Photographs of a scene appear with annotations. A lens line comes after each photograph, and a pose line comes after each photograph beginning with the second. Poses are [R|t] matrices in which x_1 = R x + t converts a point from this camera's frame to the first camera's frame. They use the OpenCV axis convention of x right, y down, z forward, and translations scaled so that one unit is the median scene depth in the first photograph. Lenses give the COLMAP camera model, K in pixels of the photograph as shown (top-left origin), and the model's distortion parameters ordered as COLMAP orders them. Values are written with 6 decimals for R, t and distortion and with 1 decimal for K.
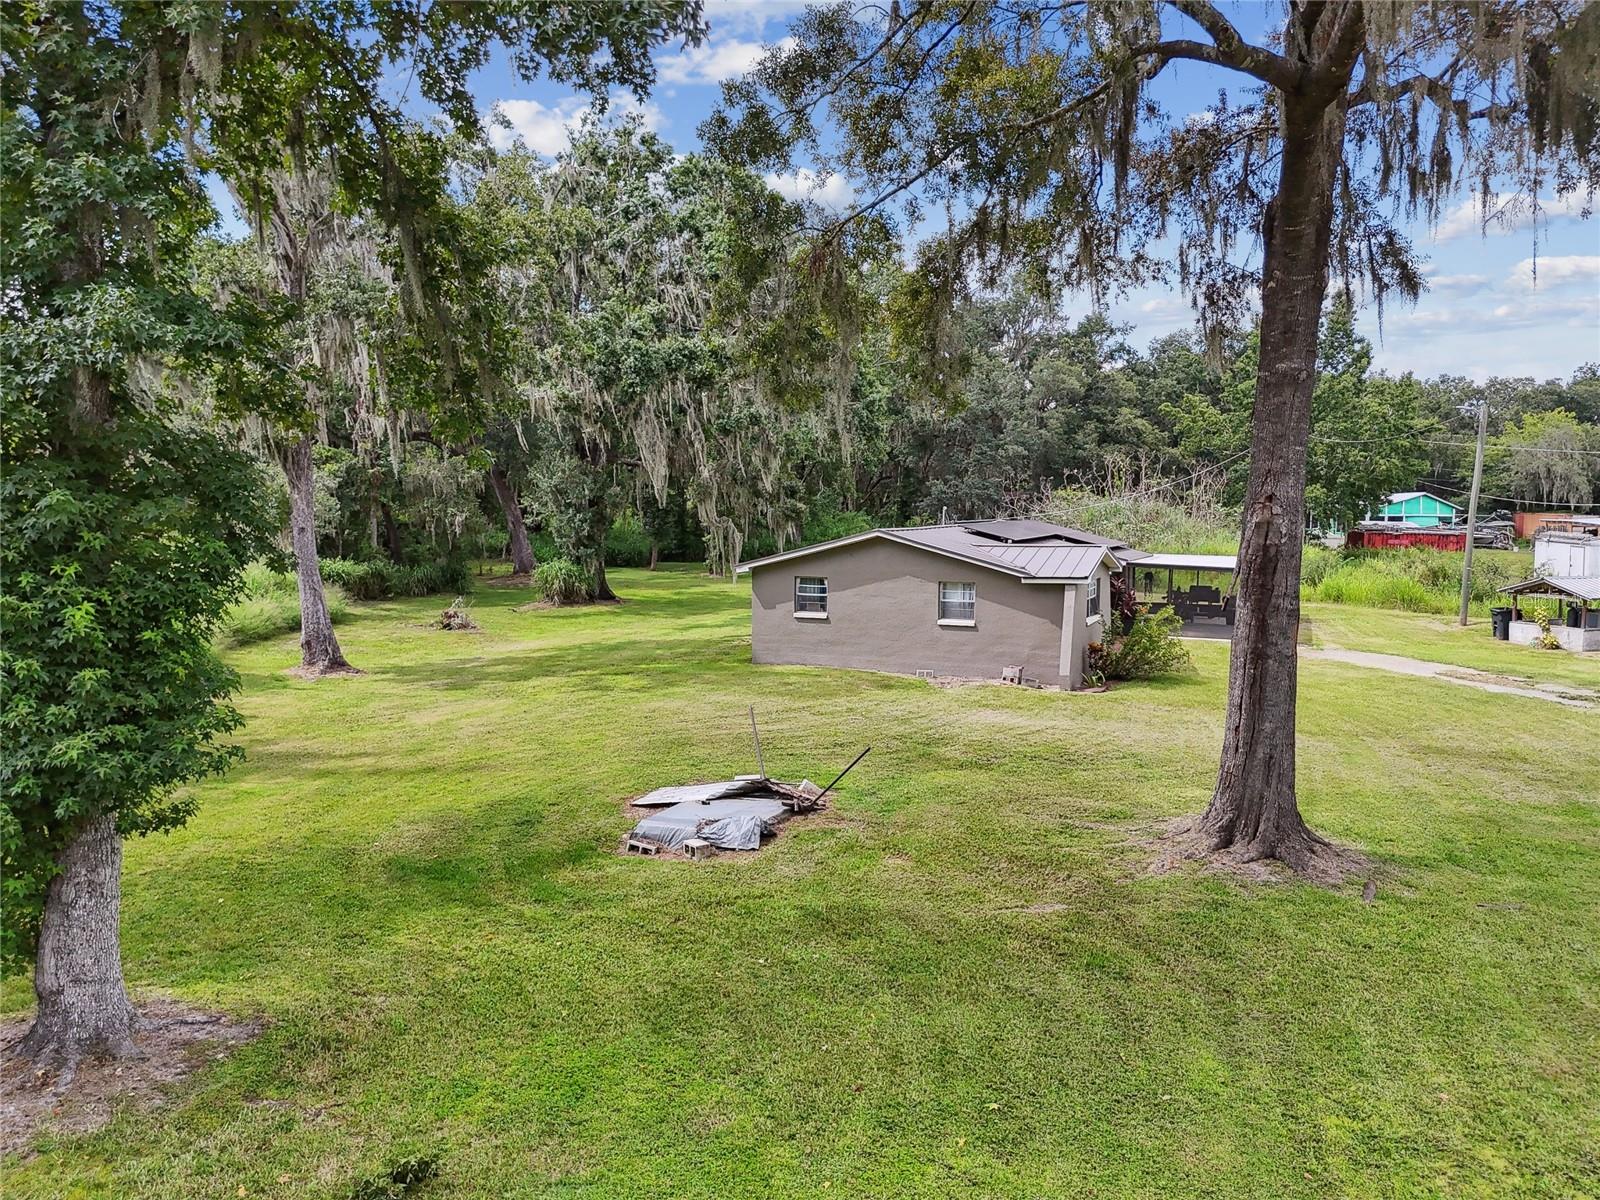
lens RADIAL K [[1181.7, 0, 809.5], [0, 1181.7, 598.0], [0, 0, 1]] dist [0.079976, -0.086464]
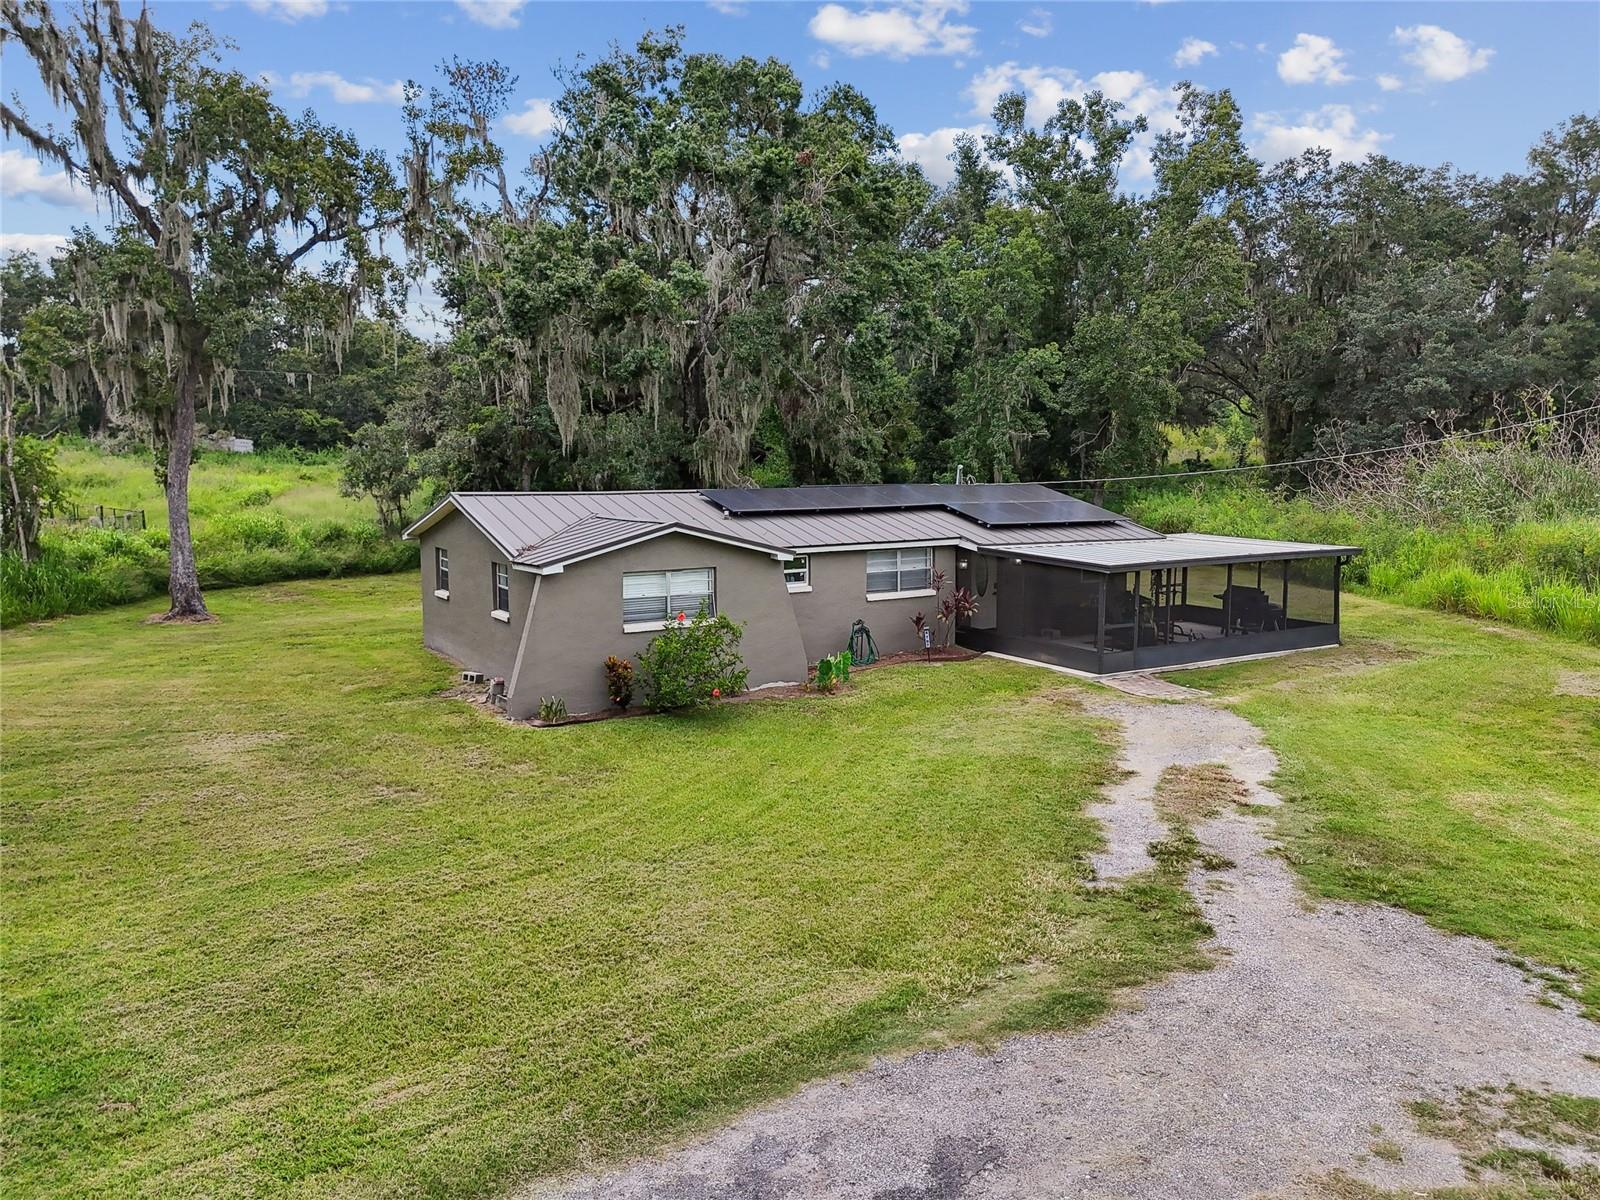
lens RADIAL K [[1181.7, 0, 809.5], [0, 1181.7, 598.0], [0, 0, 1]] dist [0.079976, -0.086464]
pose [[0.827541, 0.065551, -0.557565, 0.498519], [-0.044908, 0.997707, 0.050645, -0.027054], [0.559606, -0.016872, 0.828587, 0.323770]]
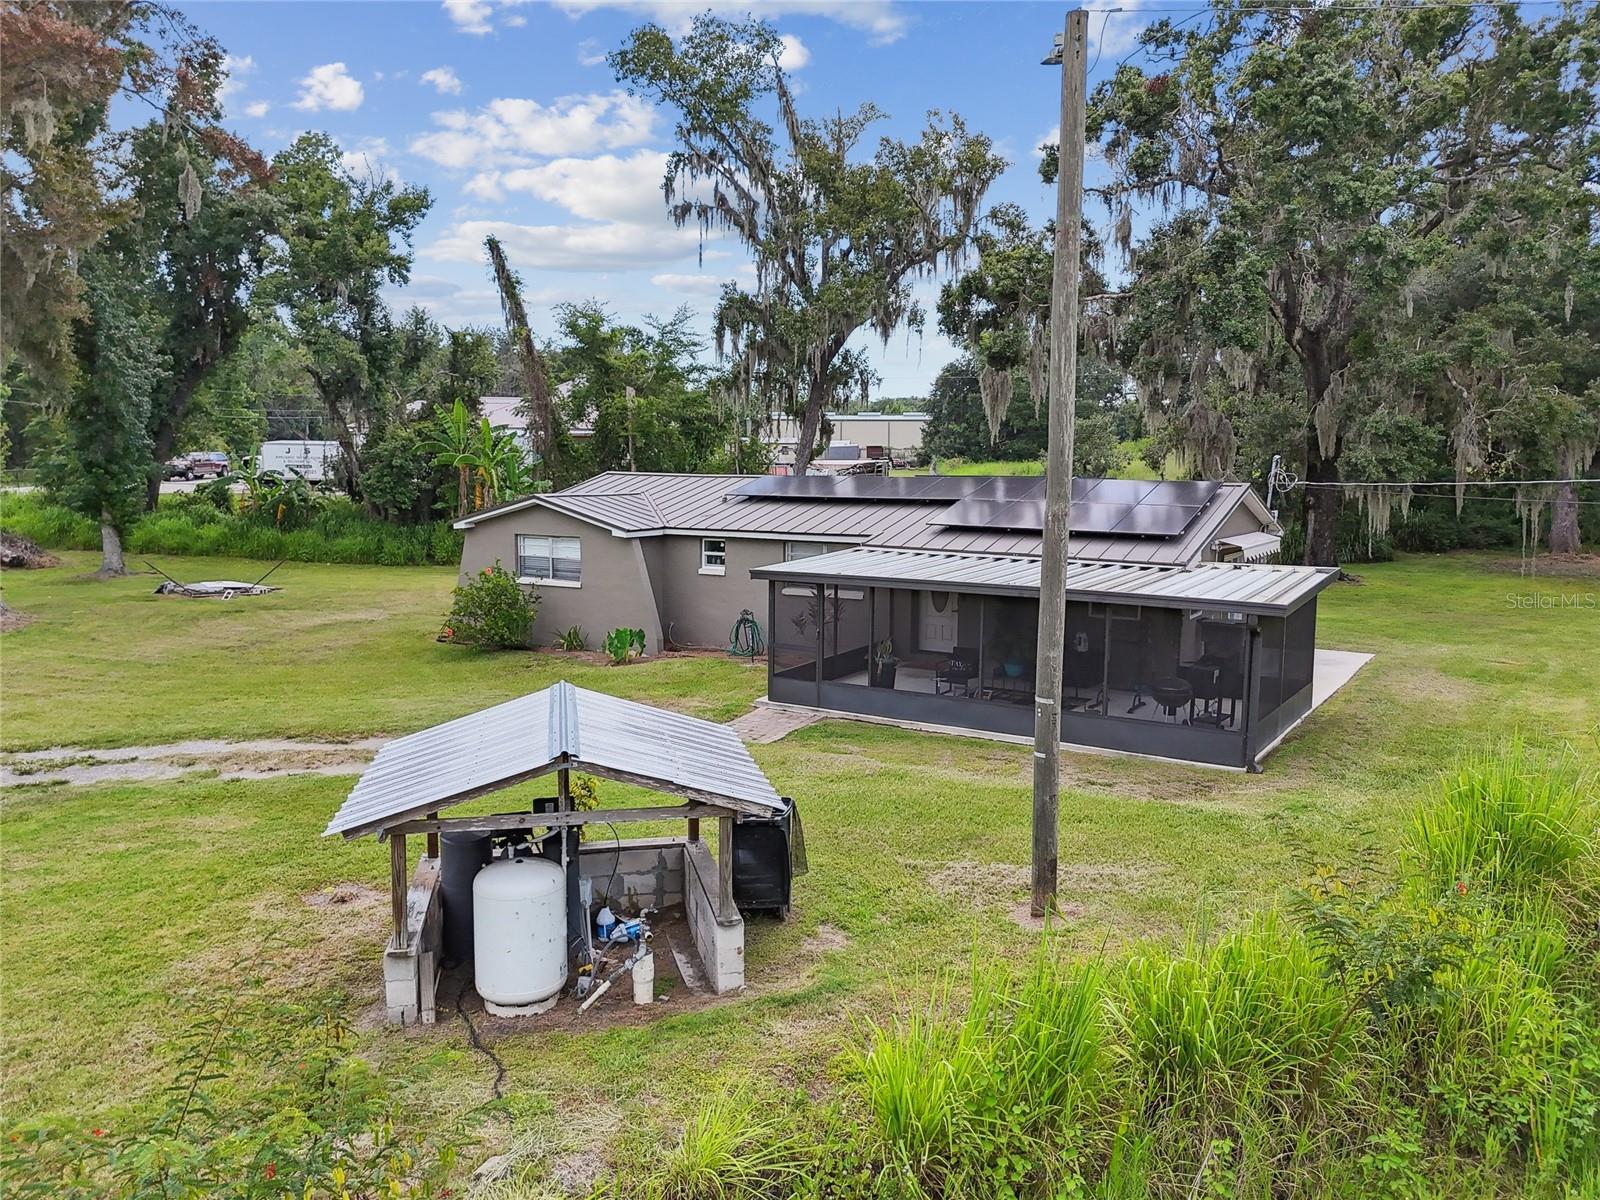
lens RADIAL K [[1181.7, 0, 809.5], [0, 1181.7, 598.0], [0, 0, 1]] dist [0.079976, -0.086464]
pose [[-0.132746, 0.118204, -0.984076, 0.744326], [-0.088171, 0.987518, 0.130511, -0.069616], [0.987221, 0.104091, -0.120667, 0.913052]]
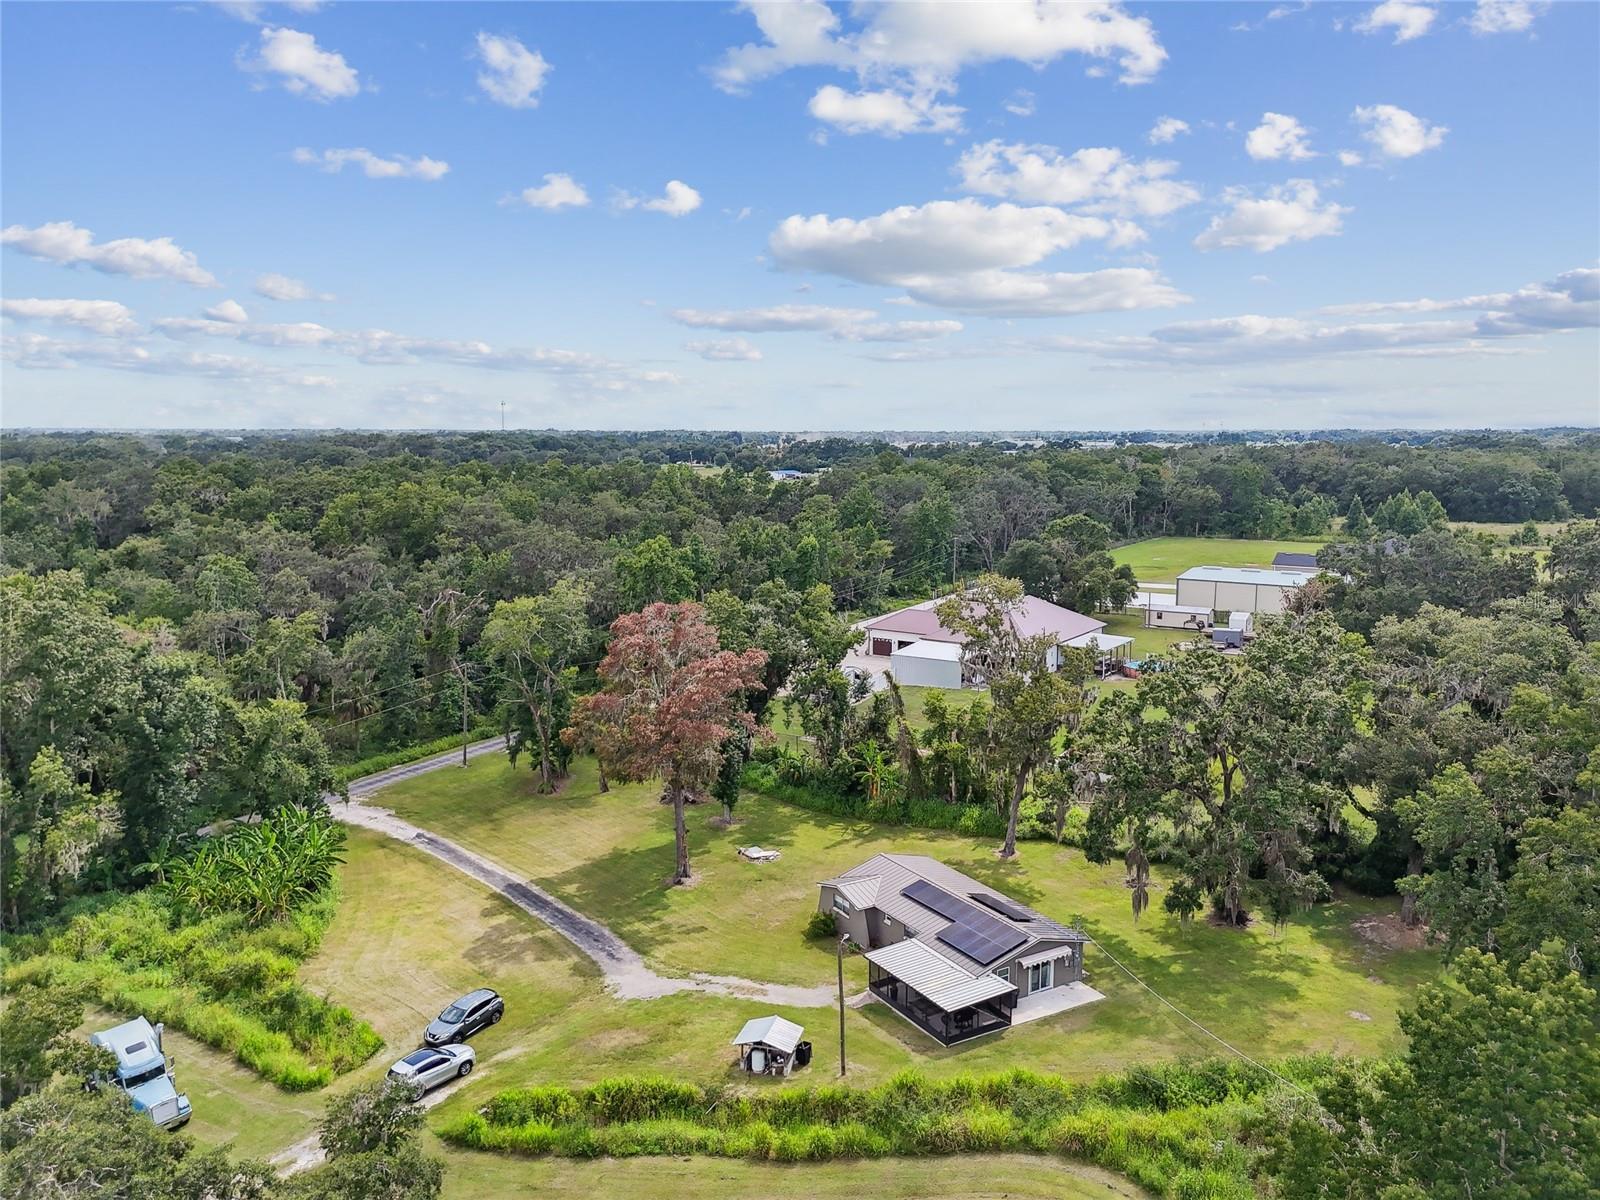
lens RADIAL K [[1181.7, 0, 809.5], [0, 1181.7, 598.0], [0, 0, 1]] dist [0.079976, -0.086464]
pose [[-0.572015, 0.116183, -0.811973, 1.617832], [-0.067417, 0.979909, 0.187707, -0.798158], [0.817468, 0.162112, -0.552689, 1.595956]]
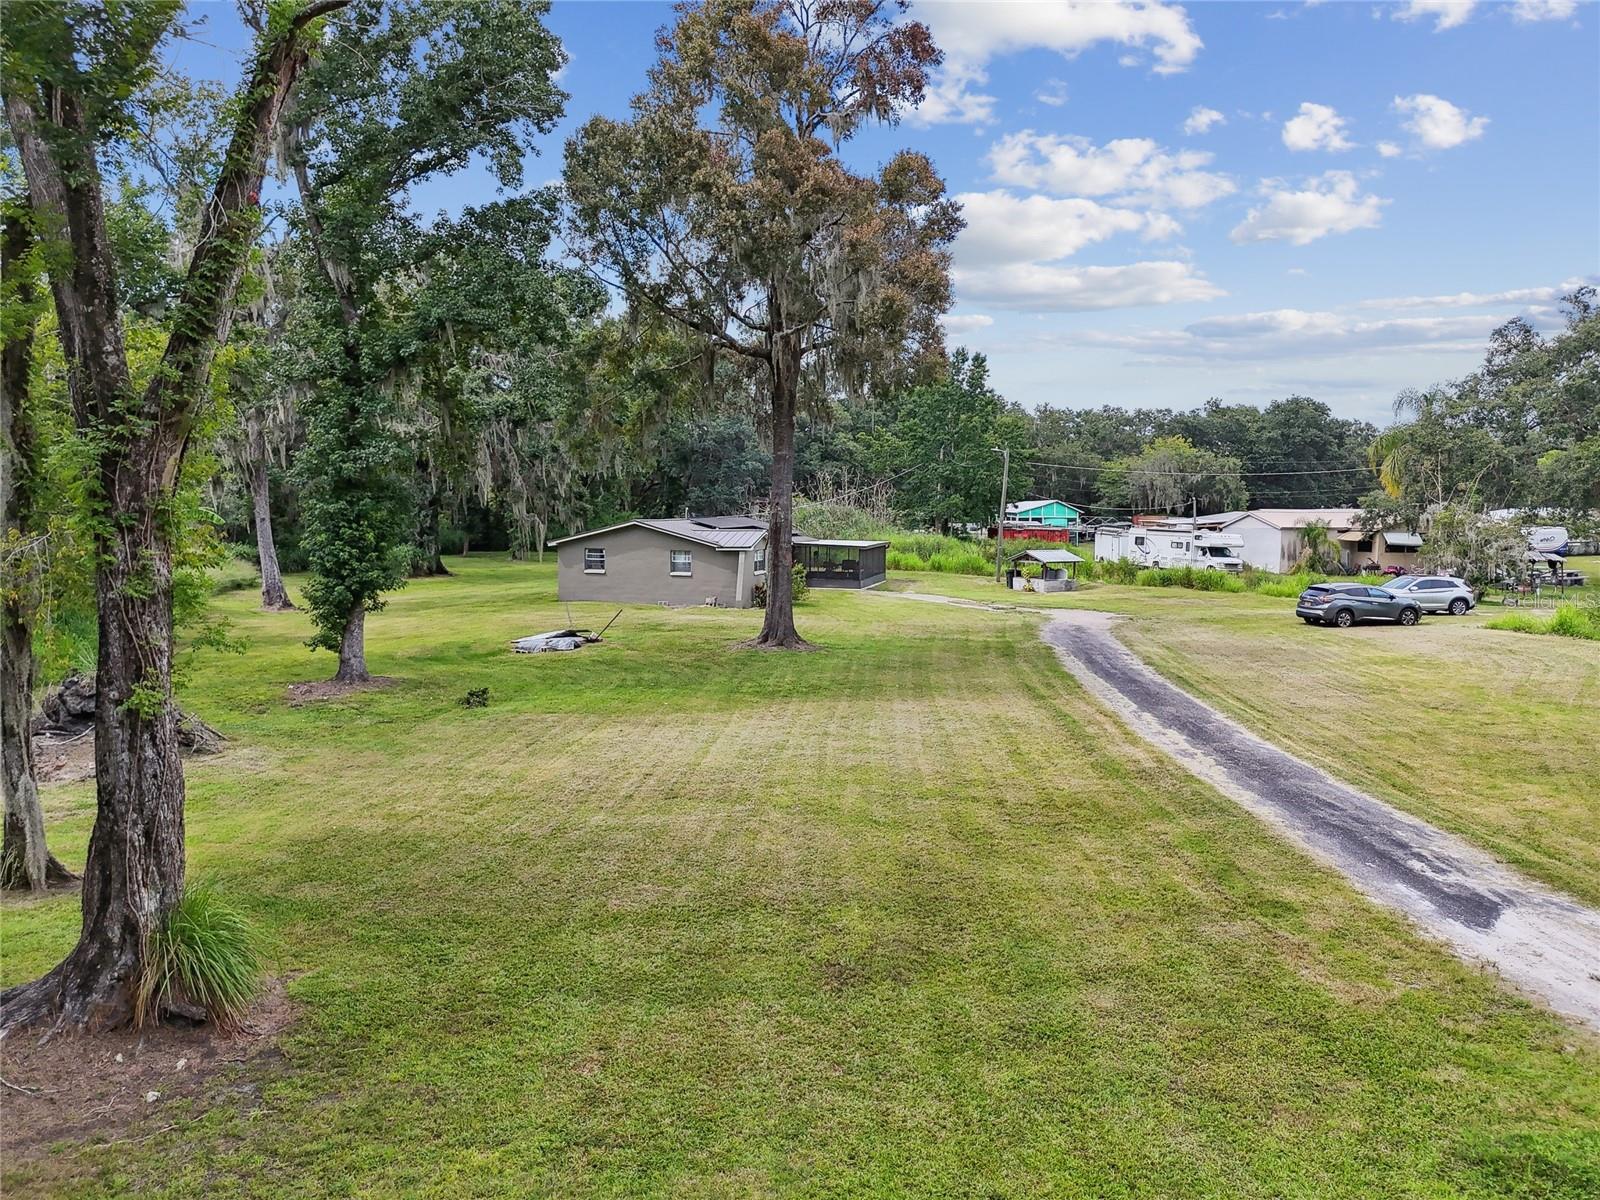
lens RADIAL K [[1181.7, 0, 809.5], [0, 1181.7, 598.0], [0, 0, 1]] dist [0.079976, -0.086464]
pose [[0.983602, -0.009111, 0.180123, -0.001567], [0.009515, 0.999954, -0.001377, 0.041629], [-0.180102, 0.003068, 0.983643, -0.509553]]
